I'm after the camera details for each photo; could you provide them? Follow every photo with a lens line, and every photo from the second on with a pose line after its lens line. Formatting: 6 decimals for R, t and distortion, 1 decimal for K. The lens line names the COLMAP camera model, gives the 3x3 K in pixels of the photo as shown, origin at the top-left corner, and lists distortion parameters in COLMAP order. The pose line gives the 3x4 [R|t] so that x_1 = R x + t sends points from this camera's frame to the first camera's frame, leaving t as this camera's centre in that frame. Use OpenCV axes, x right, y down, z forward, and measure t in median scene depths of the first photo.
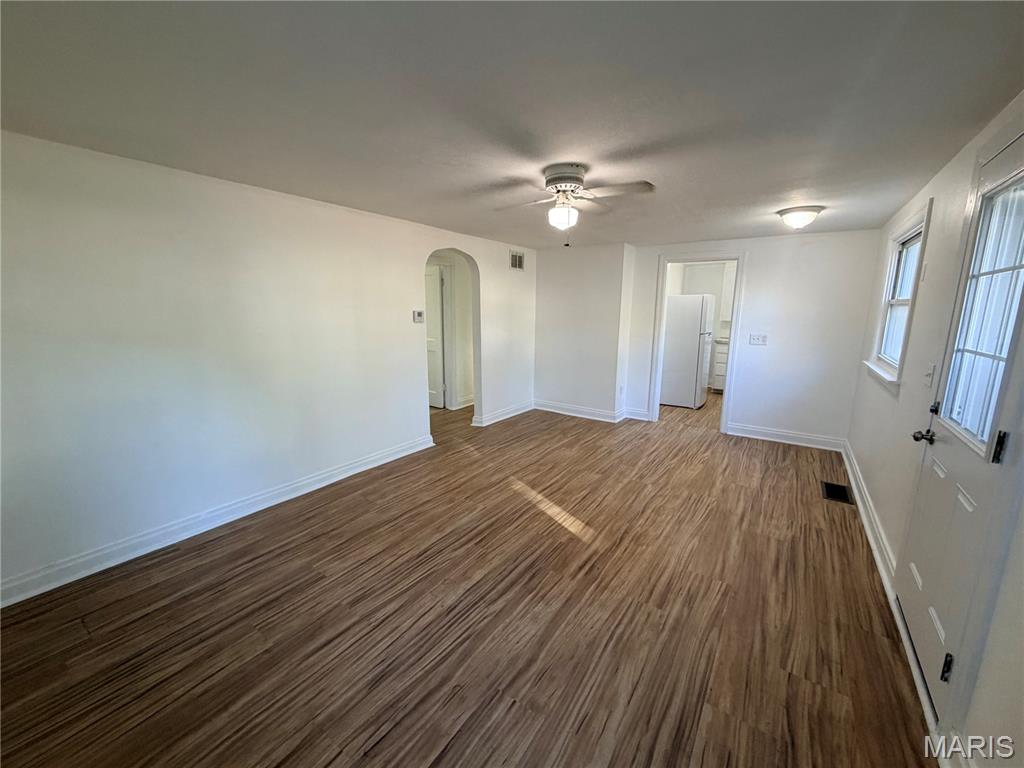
lens RADIAL K [[404.3, 0, 507.3], [0, 404.3, 376.6], [0, 0, 1]] dist [-0.000330, -0.000279]
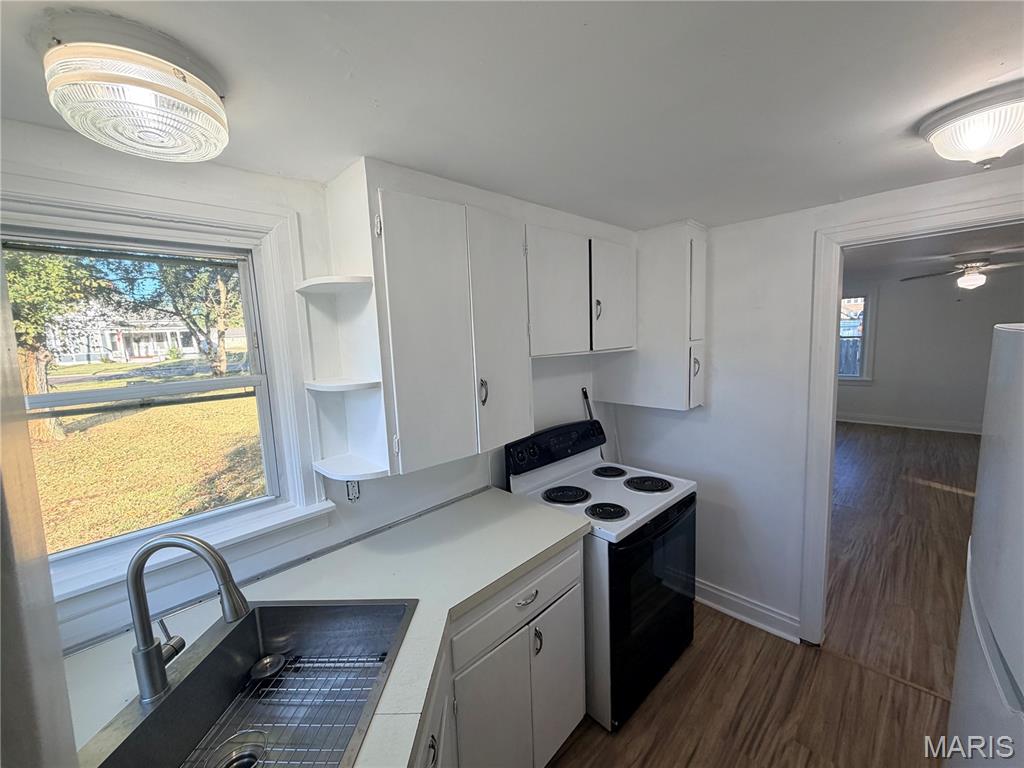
lens RADIAL K [[404.3, 0, 511.8], [0, 404.3, 382.9], [0, 0, 1]] dist [-0.000330, -0.000279]
pose [[-0.982813, 0.019021, 0.183620, 1.276594], [0.071973, 0.955445, 0.286261, -0.466221], [-0.169994, 0.294557, -0.940393, 2.293873]]
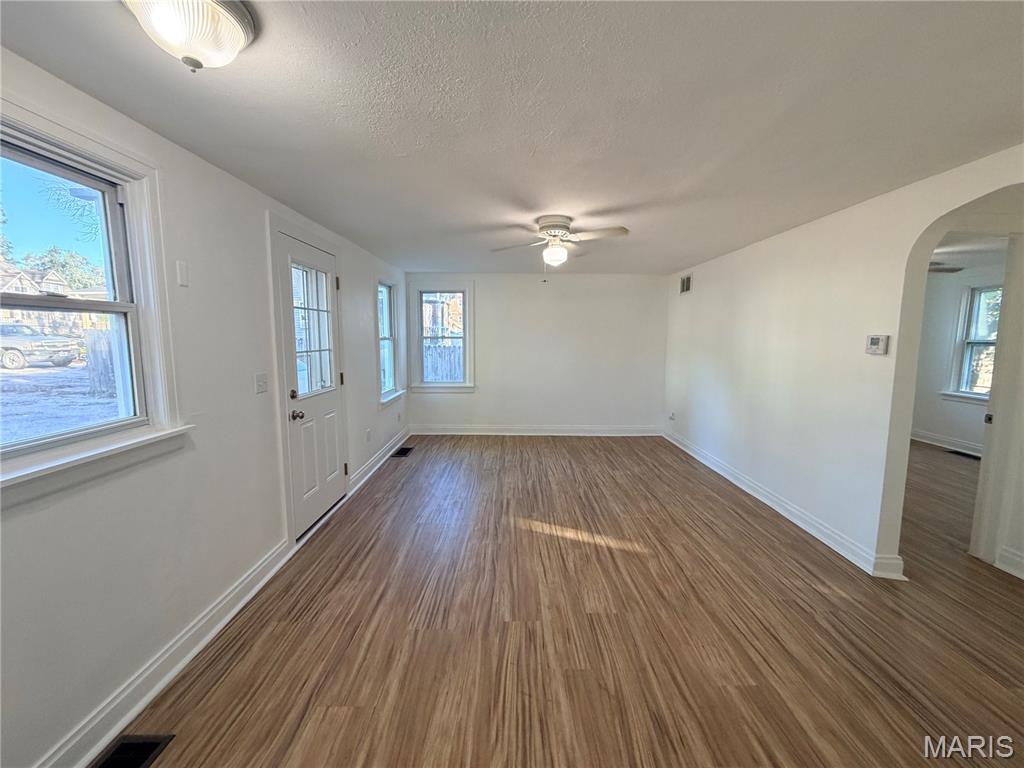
lens RADIAL K [[404.3, 0, 510.5], [0, 404.3, 384.7], [0, 0, 1]] dist [-0.000330, -0.000279]
pose [[-0.816854, 0.062047, -0.573498, 0.756316], [-0.104936, 0.961626, 0.253503, -0.244615], [0.567219, 0.267256, -0.778997, 1.550961]]
